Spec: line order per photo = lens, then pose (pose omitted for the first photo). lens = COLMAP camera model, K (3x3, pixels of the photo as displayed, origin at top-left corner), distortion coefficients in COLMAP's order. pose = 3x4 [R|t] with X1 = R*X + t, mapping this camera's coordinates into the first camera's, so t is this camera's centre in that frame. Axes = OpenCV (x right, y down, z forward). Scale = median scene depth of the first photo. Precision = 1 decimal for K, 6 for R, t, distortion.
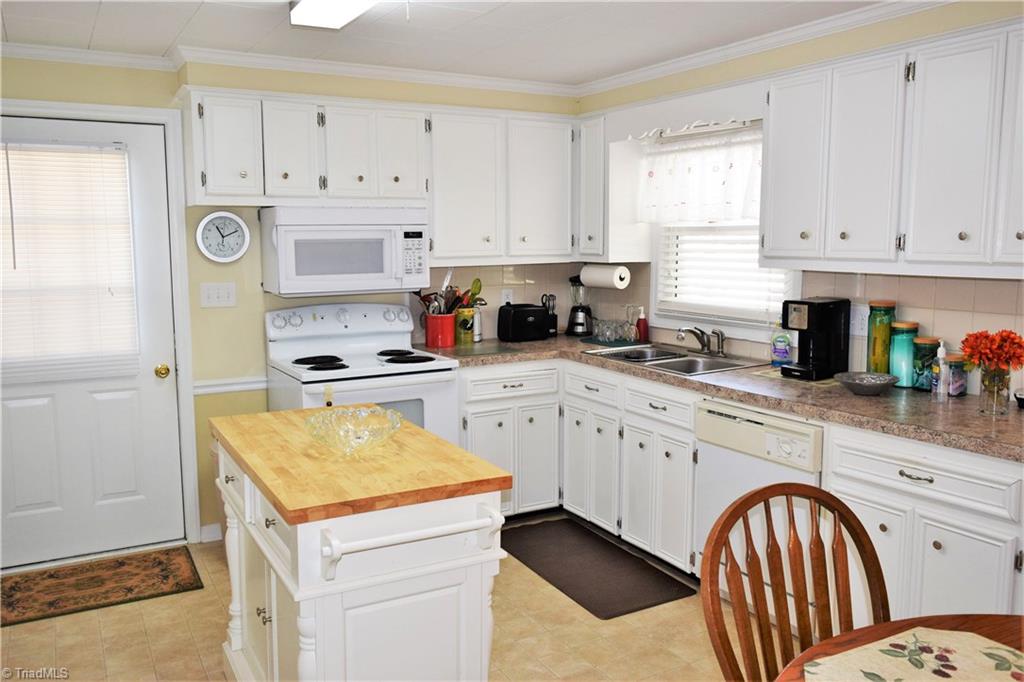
lens RADIAL K [[815.8, 0, 507.4], [0, 815.8, 335.3], [0, 0, 1]] dist [-0.020243, 0.008824]
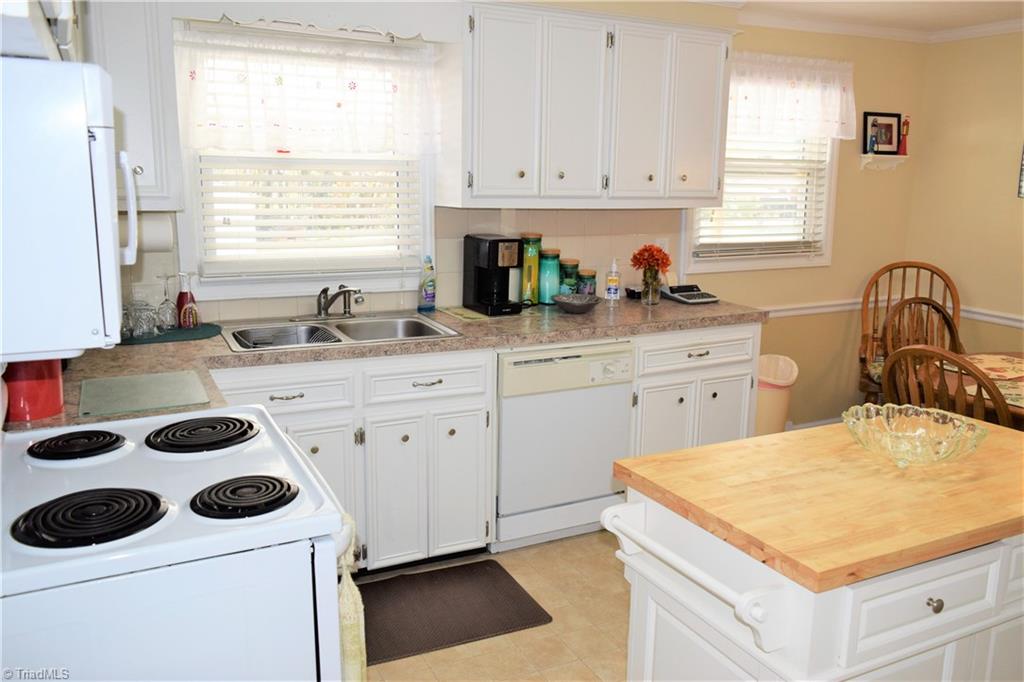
lens RADIAL K [[815.8, 0, 509.7], [0, 815.8, 337.2], [0, 0, 1]] dist [-0.020243, 0.008824]
pose [[0.053368, -0.187655, 0.980784, -0.707071], [0.102473, 0.978028, 0.181551, -0.113419], [-0.993303, 0.090815, 0.071425, 0.992106]]
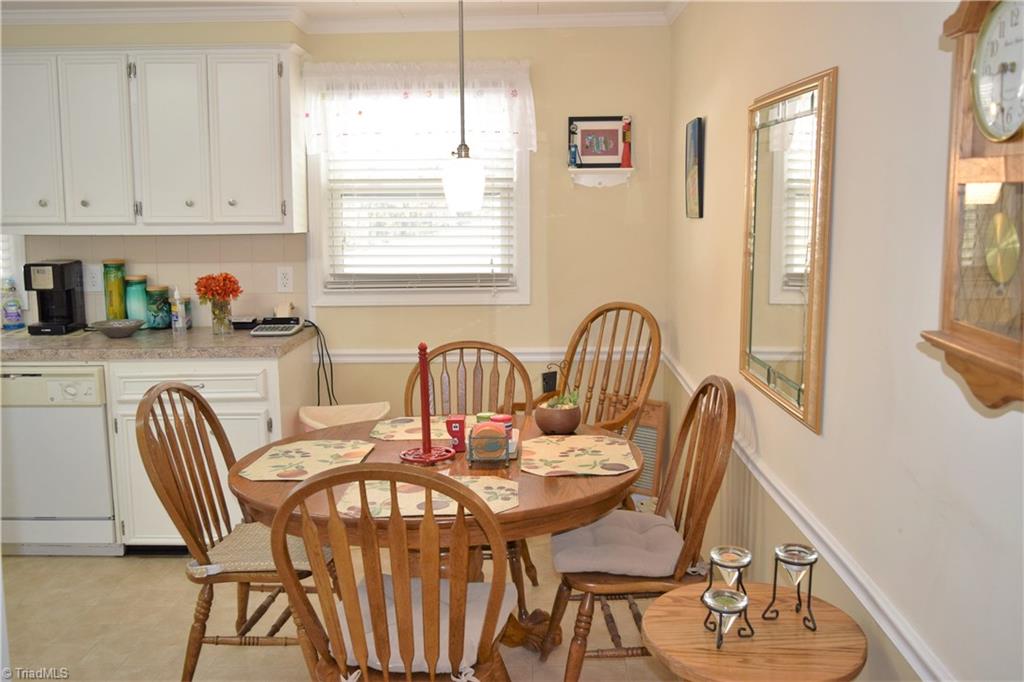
lens RADIAL K [[924.2, 0, 512.4], [0, 924.2, 336.6], [0, 0, 1]] dist [-0.022663, -0.011671]
pose [[0.516223, -0.116937, 0.848434, -0.393876], [0.101267, 0.992020, 0.075112, 0.028255], [-0.850446, 0.047144, 0.523945, -0.187253]]
